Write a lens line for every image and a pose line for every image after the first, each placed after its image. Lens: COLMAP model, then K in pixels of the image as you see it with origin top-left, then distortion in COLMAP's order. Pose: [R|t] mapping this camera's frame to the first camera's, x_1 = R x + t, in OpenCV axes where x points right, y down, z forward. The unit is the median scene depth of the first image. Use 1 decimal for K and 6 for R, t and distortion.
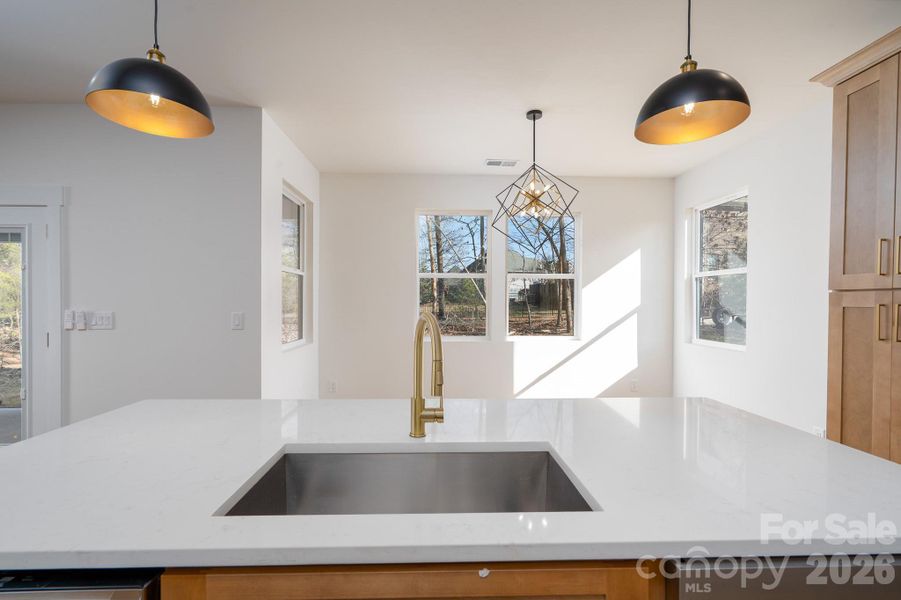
lens RADIAL K [[408.2, 0, 452.0], [0, 408.2, 301.7], [0, 0, 1]] dist [-0.000765, -0.000103]
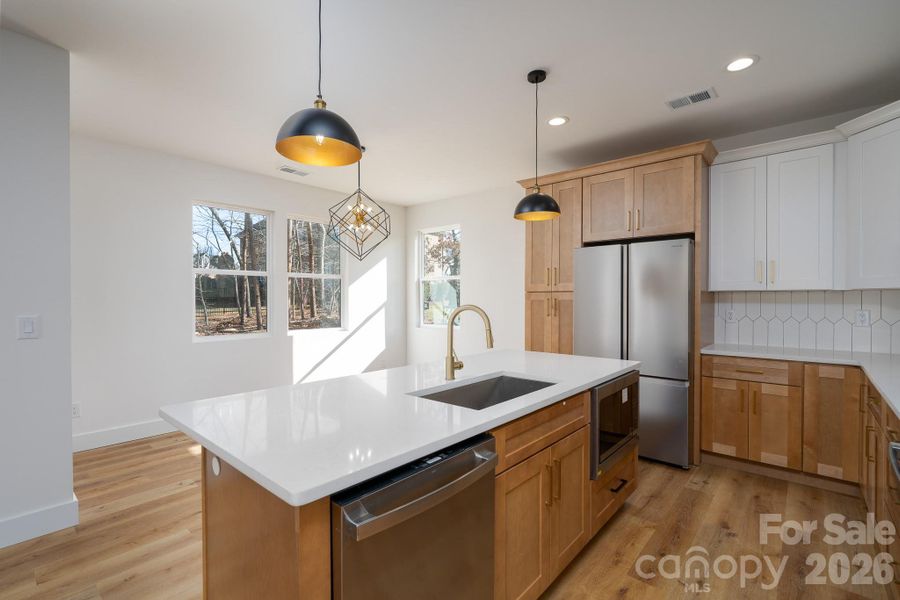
lens RADIAL K [[400.8, 0, 450.0], [0, 400.8, 300.0], [0, 0, 1]] dist [-0.000573, 0.000180]
pose [[0.687381, -0.009403, 0.726236, -0.361415], [0.005917, 0.999956, 0.007347, -0.001832], [-0.726273, -0.000753, 0.687406, -0.036017]]
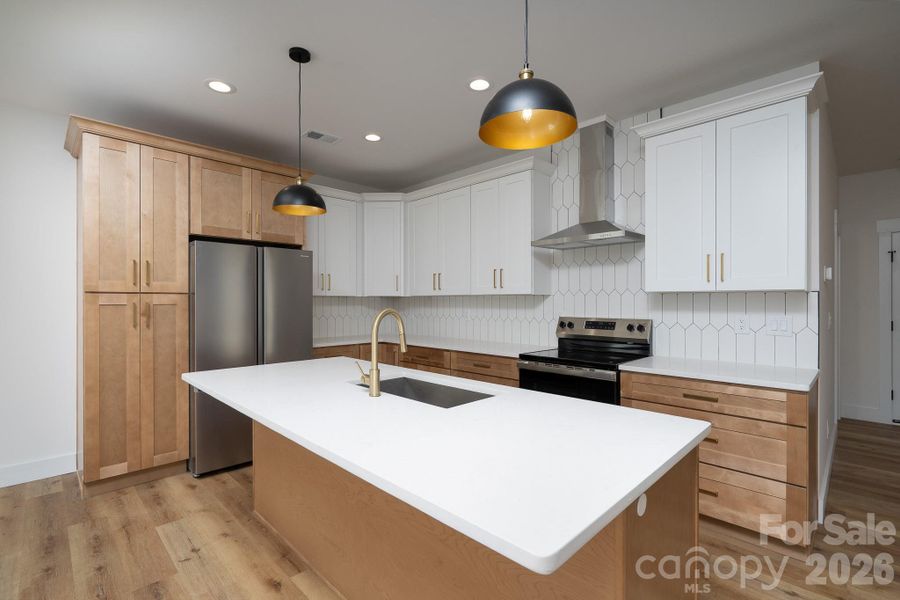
lens RADIAL K [[407.7, 0, 451.5], [0, 407.7, 301.7], [0, 0, 1]] dist [-0.000765, -0.000103]
pose [[-0.675841, -0.000169, 0.737048, -0.377840], [0.003372, 0.999989, 0.003320, 0.000978], [-0.737040, 0.004729, -0.675832, 0.494646]]
